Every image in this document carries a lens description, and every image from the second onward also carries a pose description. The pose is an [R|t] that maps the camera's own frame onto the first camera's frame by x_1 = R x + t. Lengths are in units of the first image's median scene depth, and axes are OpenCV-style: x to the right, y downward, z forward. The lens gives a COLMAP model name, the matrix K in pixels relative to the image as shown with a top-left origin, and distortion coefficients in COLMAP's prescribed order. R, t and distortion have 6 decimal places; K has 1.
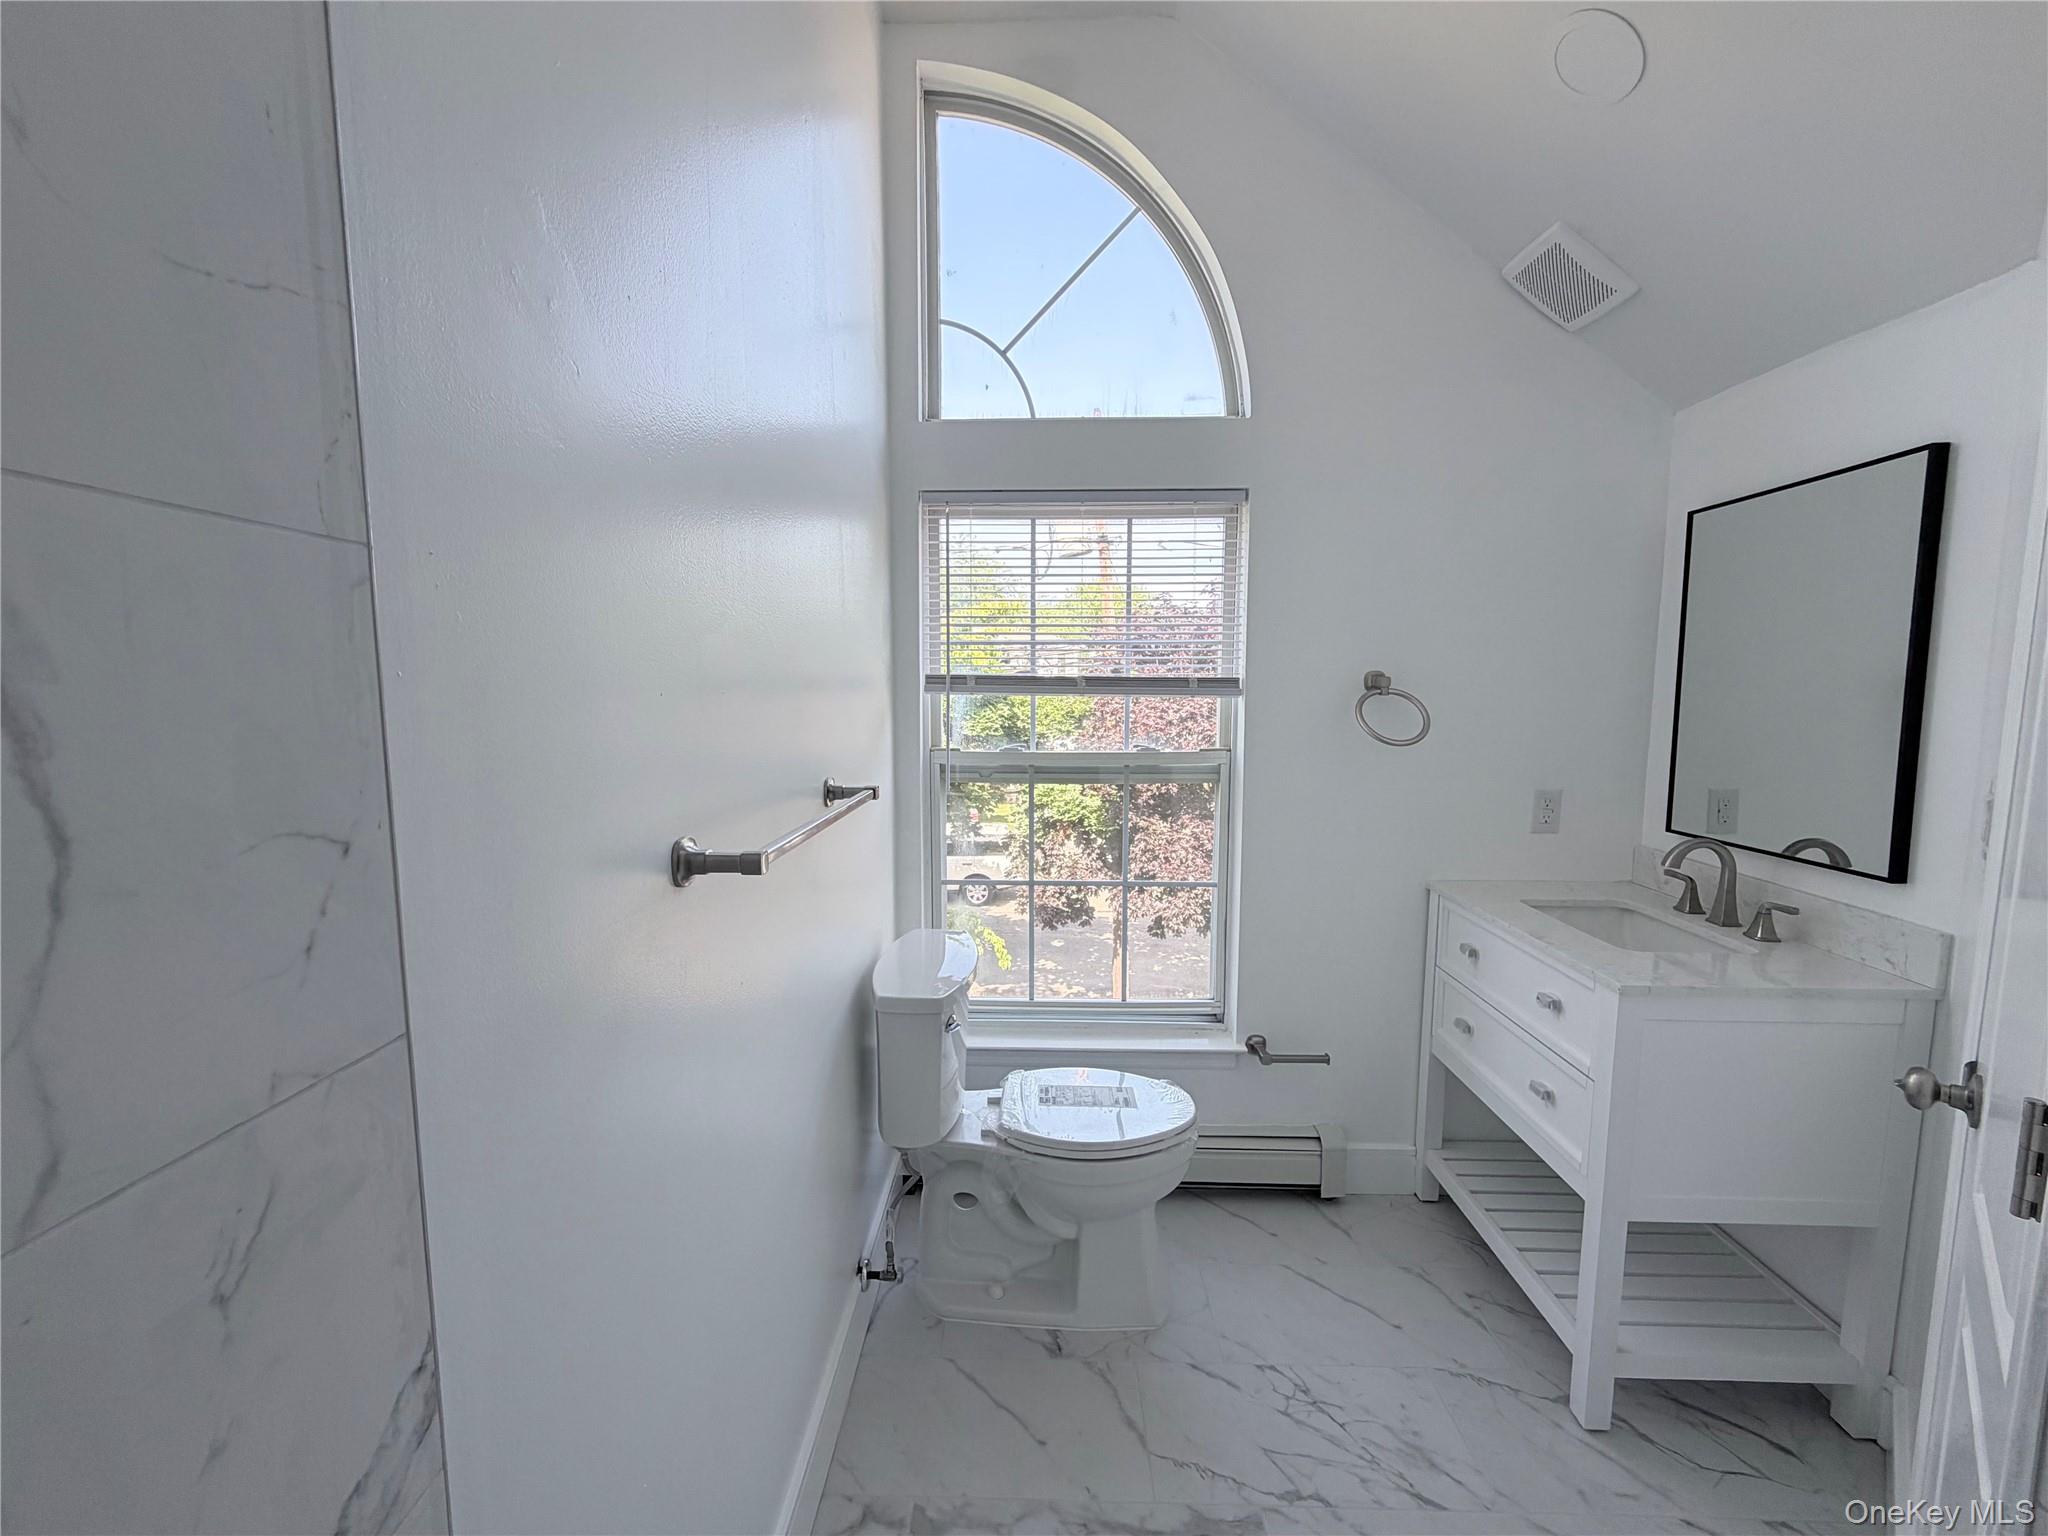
lens RADIAL K [[818.0, 0, 1024.0], [0, 818.0, 768.0], [0, 0, 1]] dist [0.000631, 0.000095]
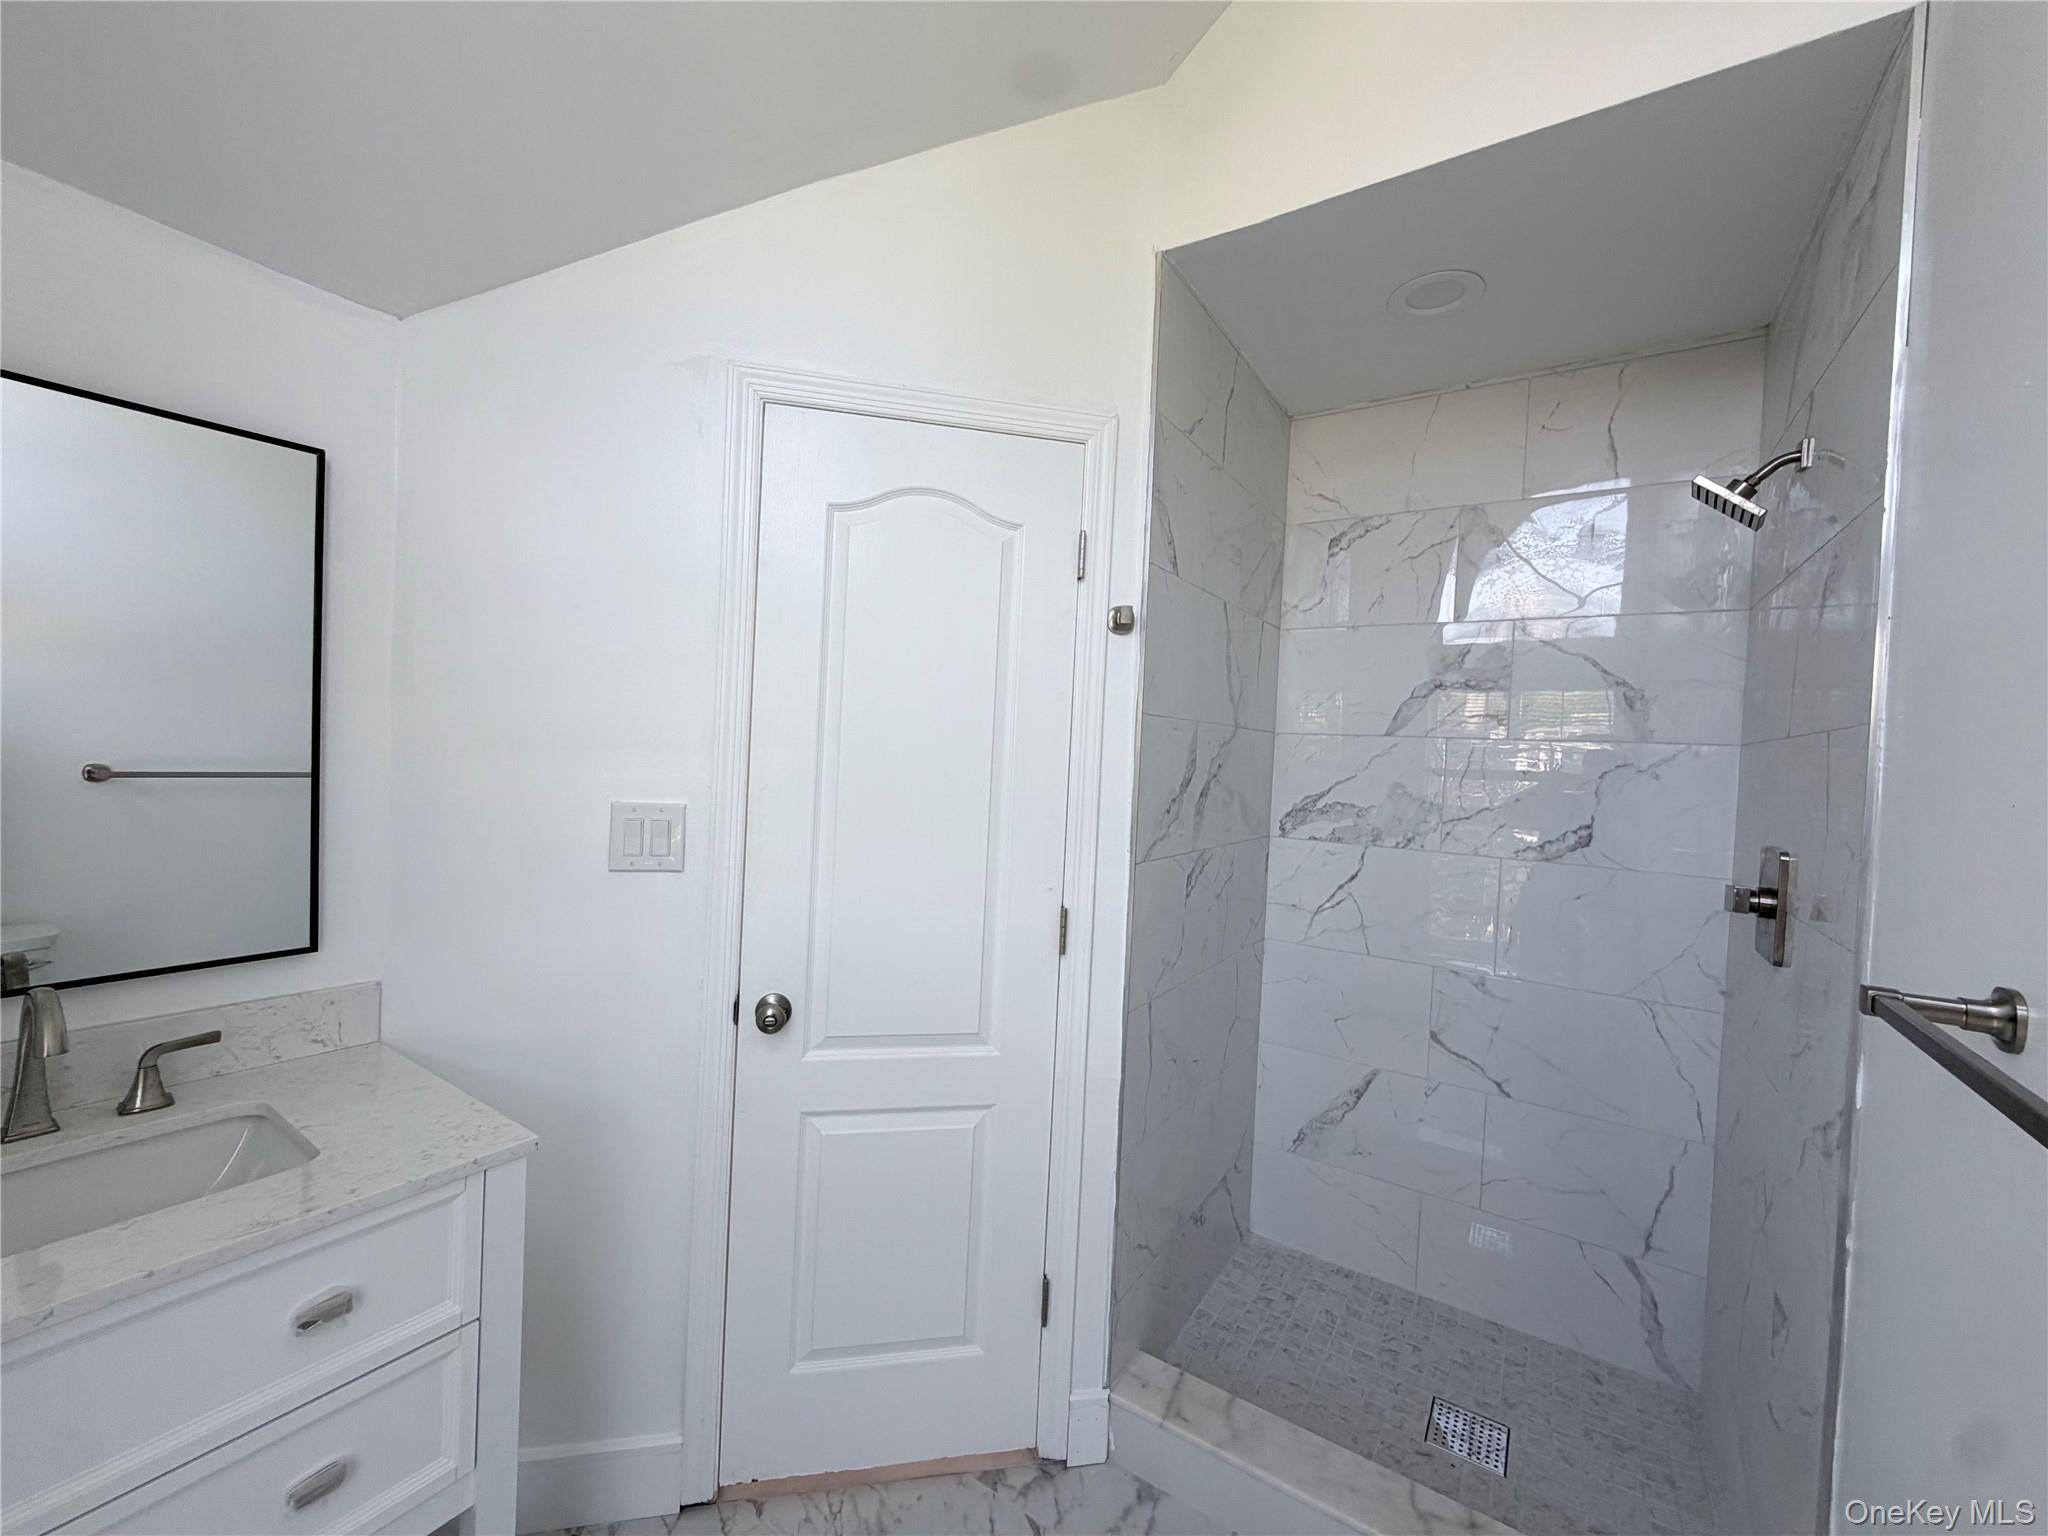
lens RADIAL K [[818.0, 0, 1024.0], [0, 818.0, 768.0], [0, 0, 1]] dist [0.000631, 0.000095]
pose [[-0.850135, -0.045395, 0.524605, -0.011044], [0.013673, 0.994038, 0.108174, -0.127791], [-0.526388, 0.099135, -0.844445, 1.267696]]
